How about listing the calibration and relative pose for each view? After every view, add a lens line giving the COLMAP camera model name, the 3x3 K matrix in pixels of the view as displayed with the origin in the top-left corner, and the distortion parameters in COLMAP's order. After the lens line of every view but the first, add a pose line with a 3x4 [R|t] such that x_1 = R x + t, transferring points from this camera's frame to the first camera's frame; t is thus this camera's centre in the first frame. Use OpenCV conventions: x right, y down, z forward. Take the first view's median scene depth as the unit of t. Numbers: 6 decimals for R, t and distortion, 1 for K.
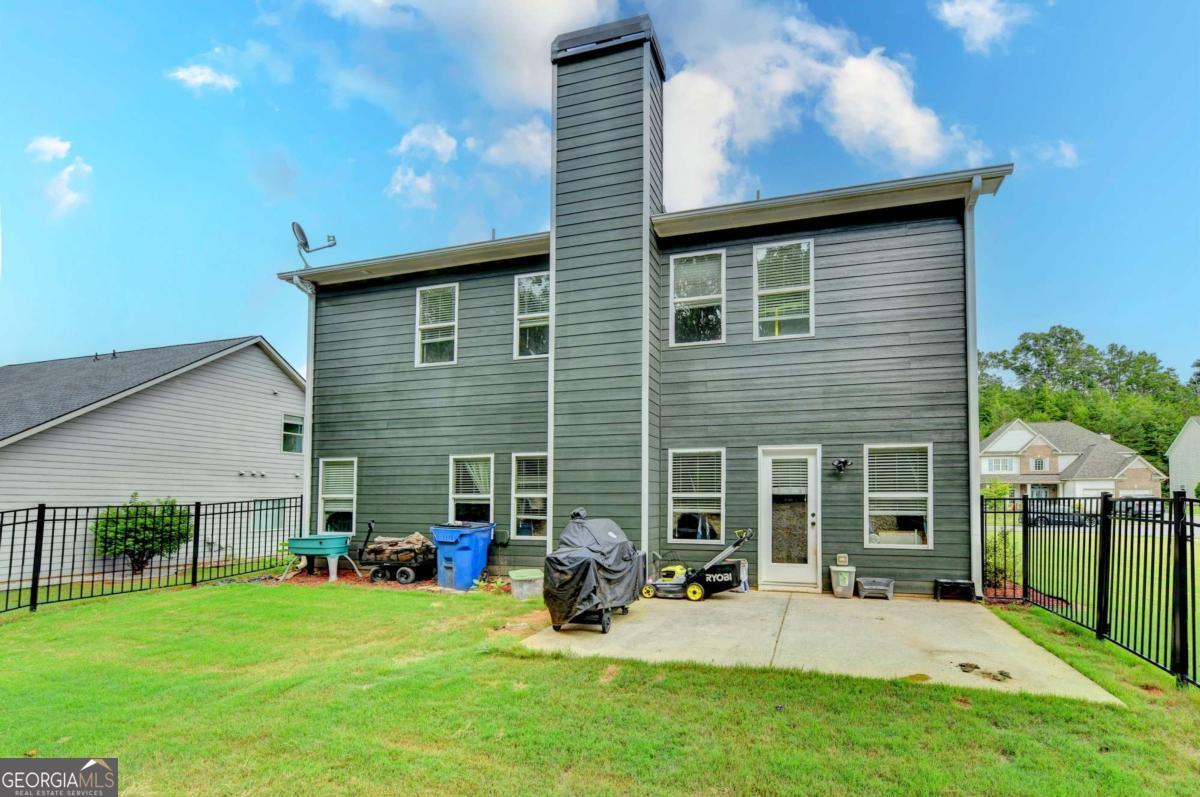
lens RADIAL K [[480.6, 0, 603.1], [0, 480.6, 400.8], [0, 0, 1]] dist [-0.005473, -0.001170]
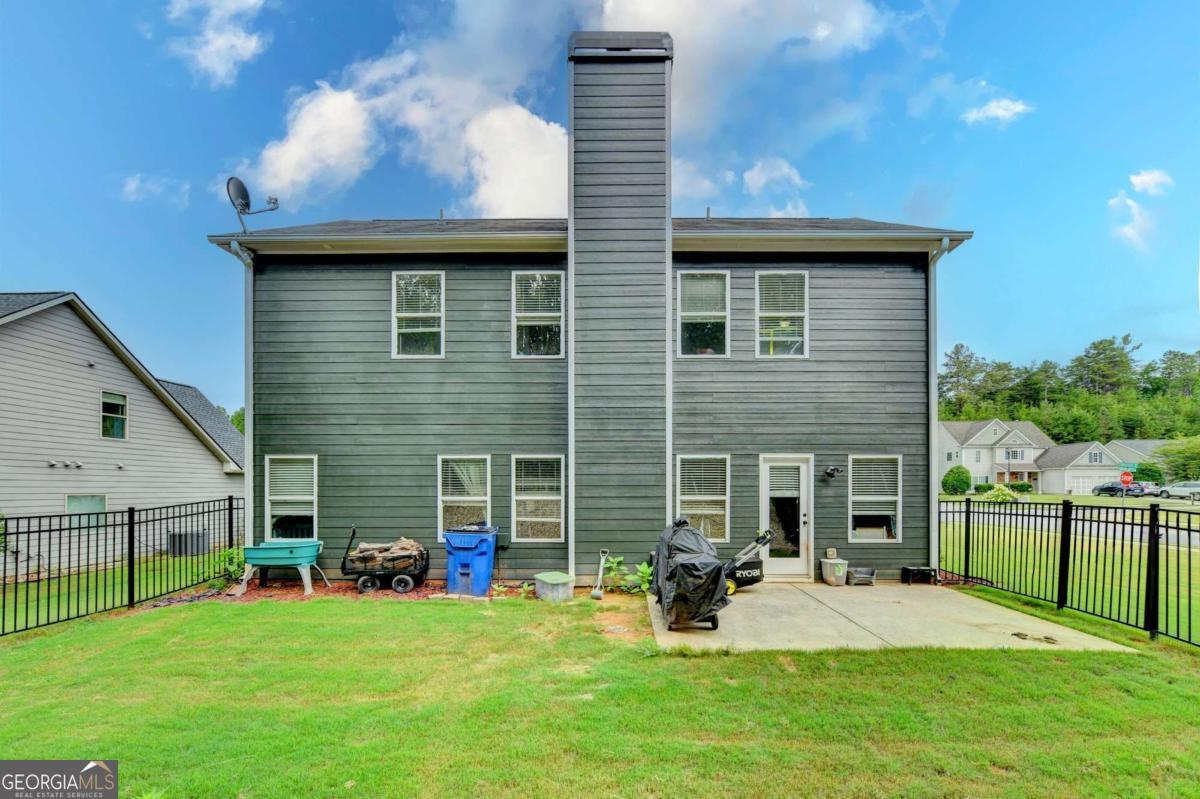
lens RADIAL K [[480.0, 0, 625.0], [0, 480.0, 409.5], [0, 0, 1]] dist [-0.006320, 0.000073]
pose [[0.970175, 0.039689, 0.239134, -0.238424], [-0.046172, 0.998701, 0.021566, -0.017263], [-0.237967, -0.031964, 0.970747, -0.001700]]
